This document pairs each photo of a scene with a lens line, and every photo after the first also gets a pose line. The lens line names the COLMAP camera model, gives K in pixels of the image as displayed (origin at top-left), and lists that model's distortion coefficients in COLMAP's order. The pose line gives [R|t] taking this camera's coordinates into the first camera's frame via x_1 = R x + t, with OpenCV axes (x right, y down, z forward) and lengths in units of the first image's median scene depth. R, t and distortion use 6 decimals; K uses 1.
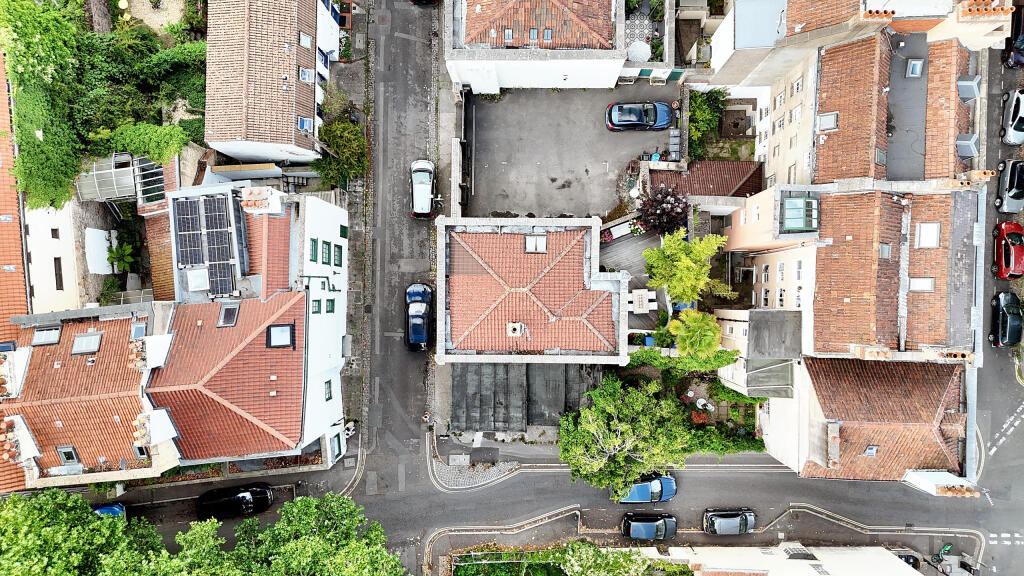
lens RADIAL K [[773.4, 0, 508.3], [0, 773.4, 290.4], [0, 0, 1]] dist [0.048154, -0.005754]
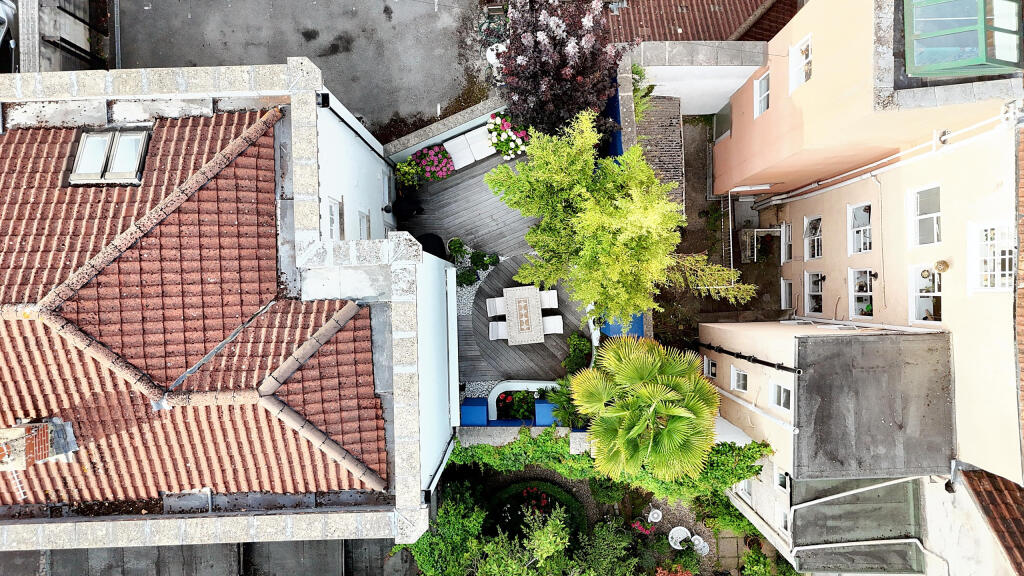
lens RADIAL K [[773.4, 0, 515.1], [0, 773.4, 284.4], [0, 0, 1]] dist [0.048154, -0.005754]
pose [[0.999022, -0.039903, 0.019065, 0.160475], [0.039835, 0.999199, 0.003920, -0.004269], [-0.019206, -0.003157, 0.999811, 0.587644]]
